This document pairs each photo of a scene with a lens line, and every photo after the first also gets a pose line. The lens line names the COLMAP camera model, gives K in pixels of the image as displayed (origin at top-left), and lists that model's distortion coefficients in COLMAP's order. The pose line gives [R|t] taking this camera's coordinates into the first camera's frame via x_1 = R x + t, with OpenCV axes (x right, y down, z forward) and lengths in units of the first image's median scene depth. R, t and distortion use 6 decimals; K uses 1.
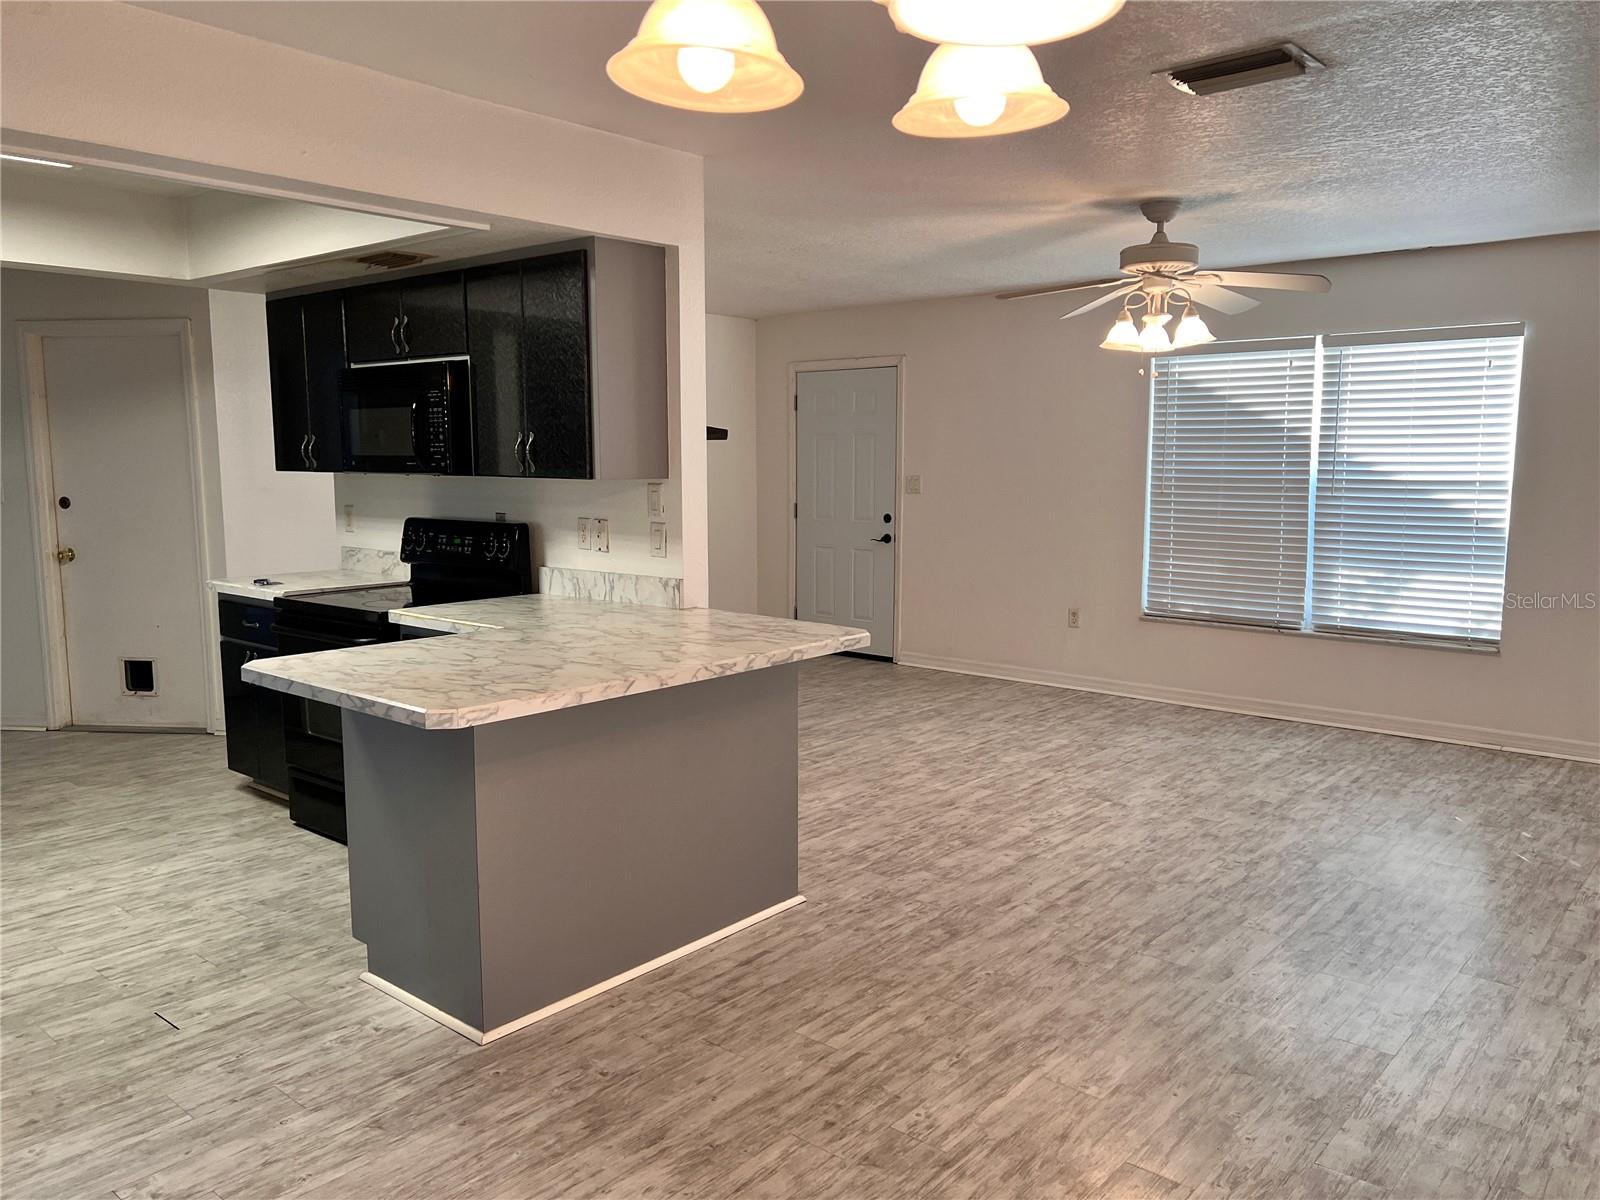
lens RADIAL K [[1194.1, 0, 797.9], [0, 1194.1, 597.6], [0, 0, 1]] dist [0.070179, -0.077578]
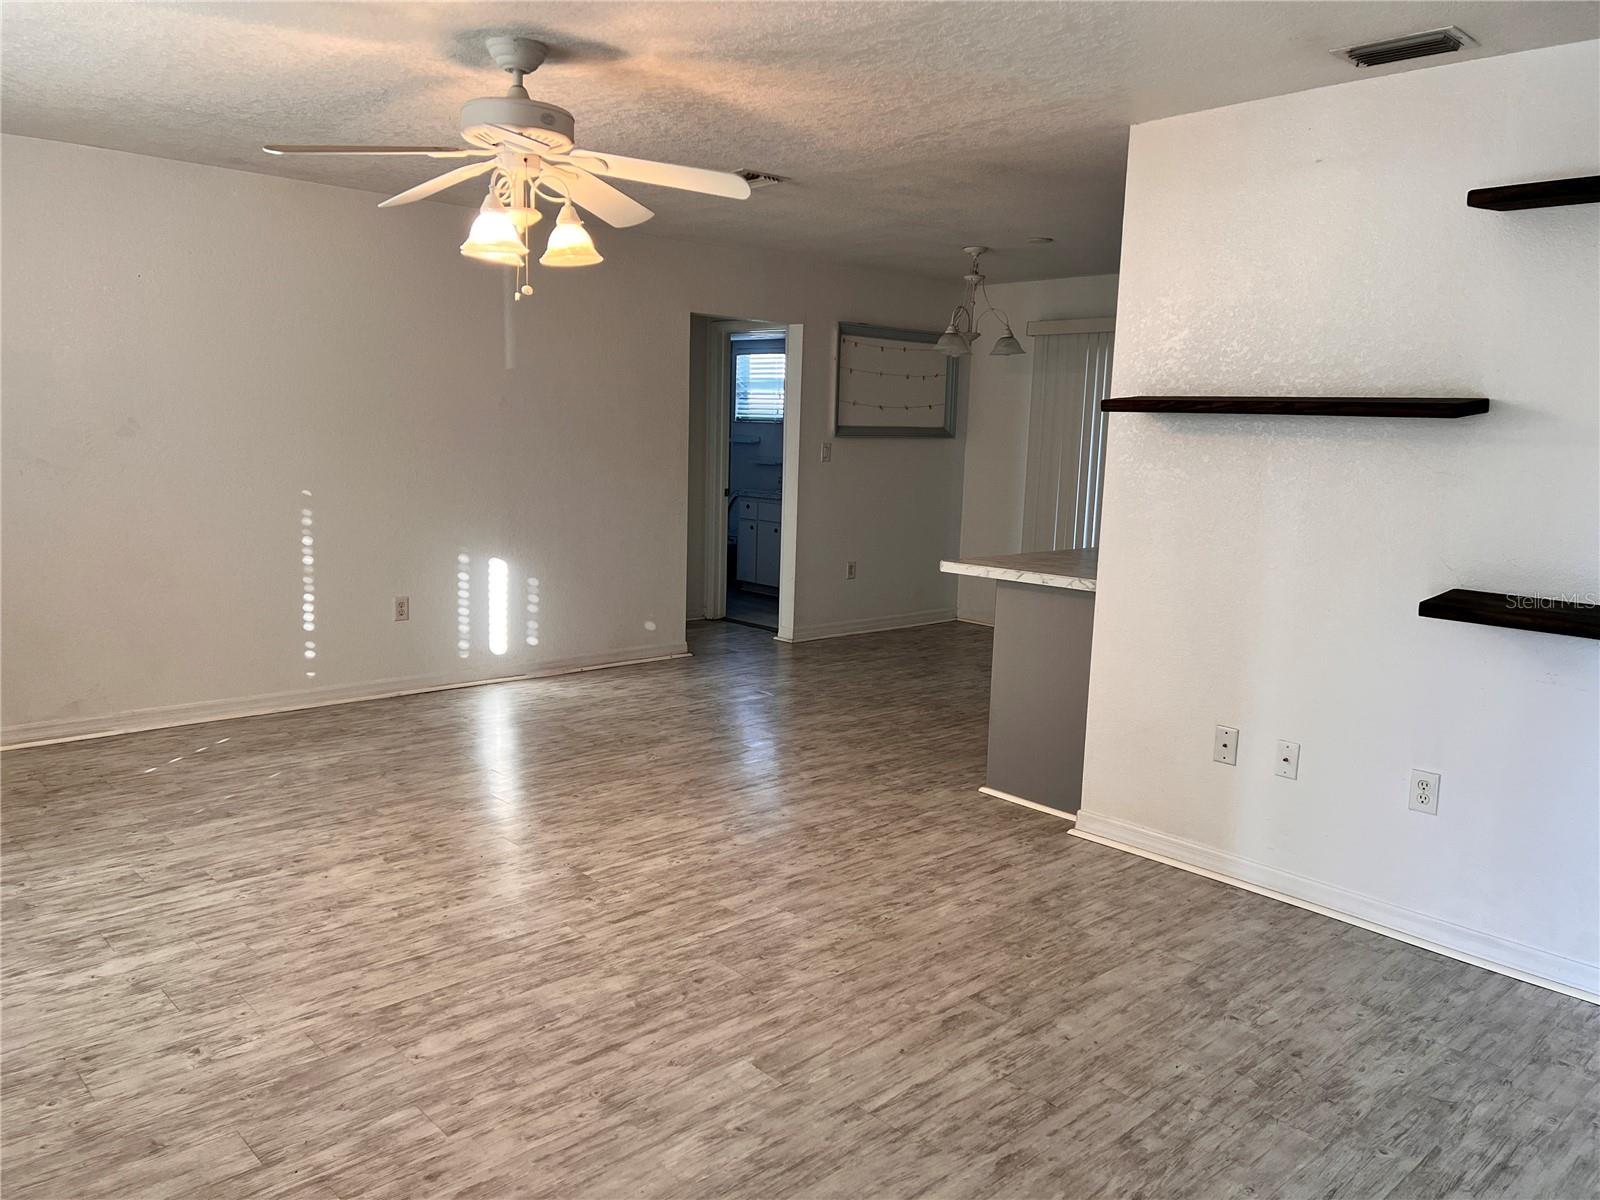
lens RADIAL K [[1194.1, 0, 801.8], [0, 1194.1, 585.4], [0, 0, 1]] dist [0.070179, -0.077578]
pose [[-0.992771, -0.047494, 0.110224, 0.047145], [-0.018322, 0.967582, 0.251893, -0.198690], [-0.118614, 0.248053, -0.961457, 1.654821]]
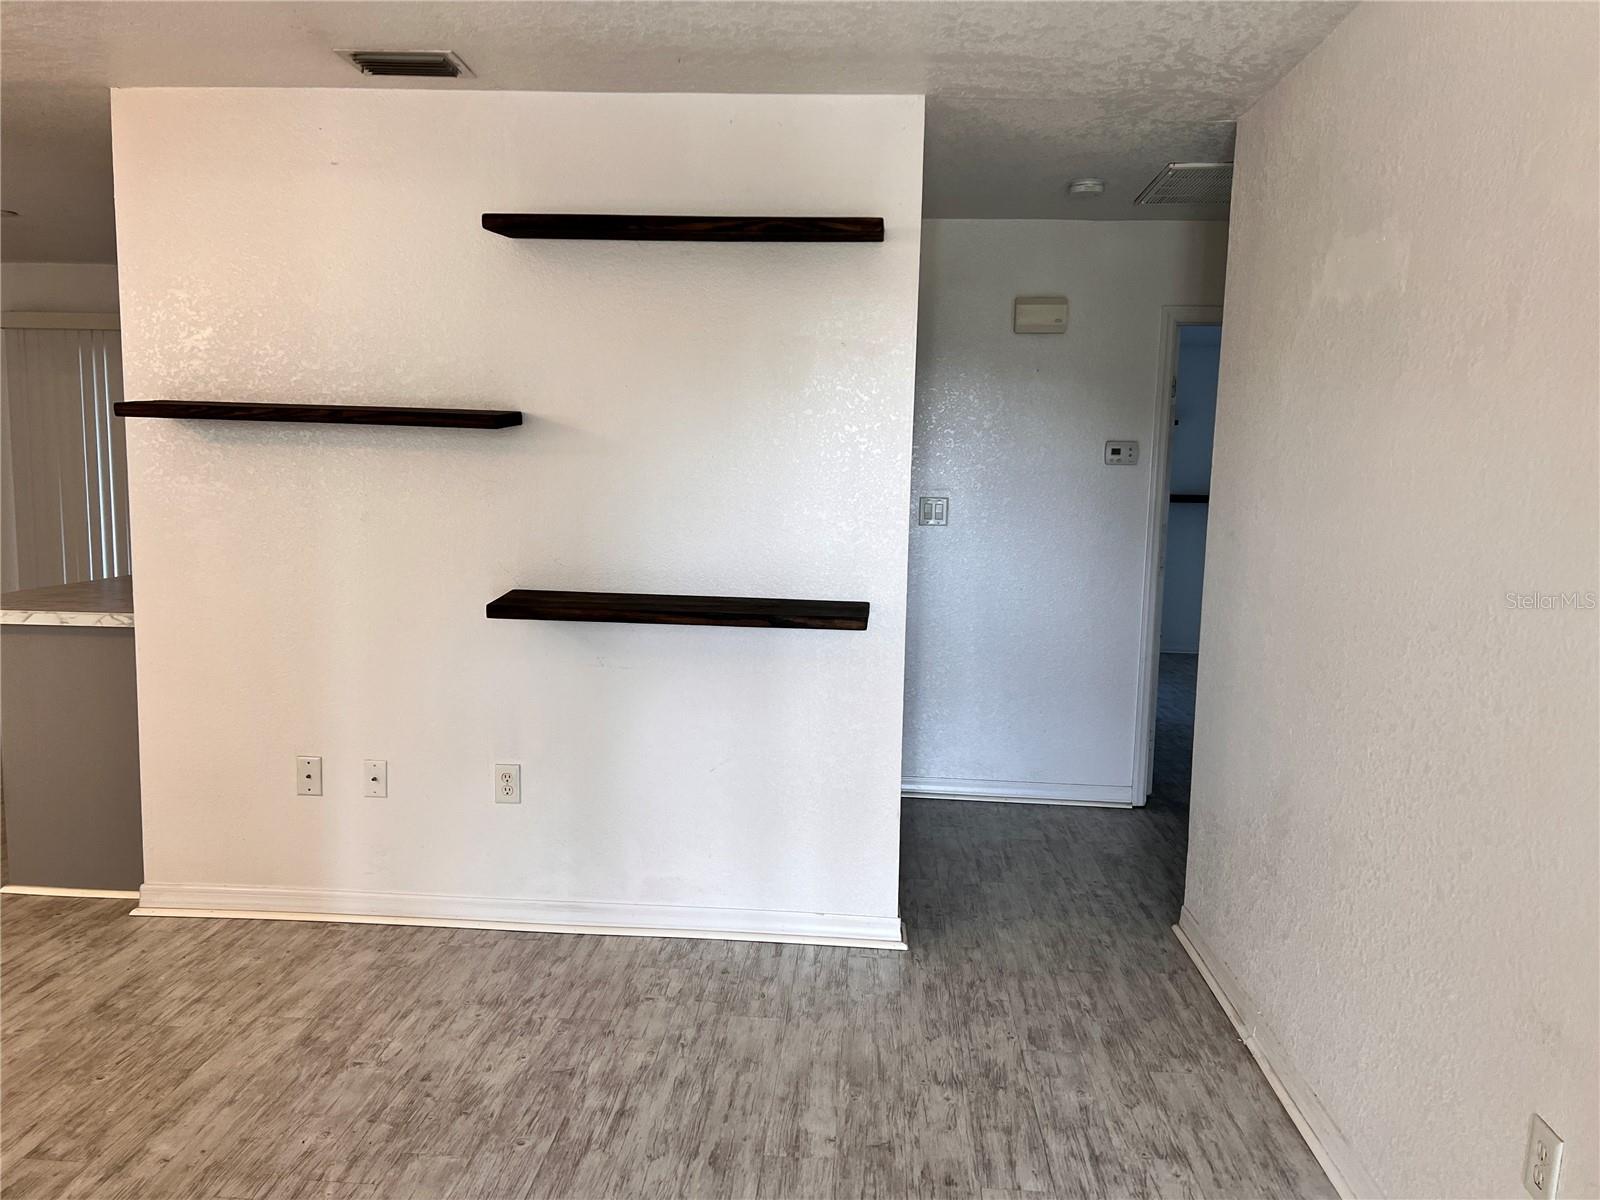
lens RADIAL K [[1194.1, 0, 811.6], [0, 1194.1, 611.4], [0, 0, 1]] dist [0.070179, -0.077578]
pose [[-0.793428, 0.049497, -0.606648, 0.052446], [-0.100829, 0.972229, 0.211198, -0.189980], [0.600254, 0.228738, -0.766403, 1.621556]]
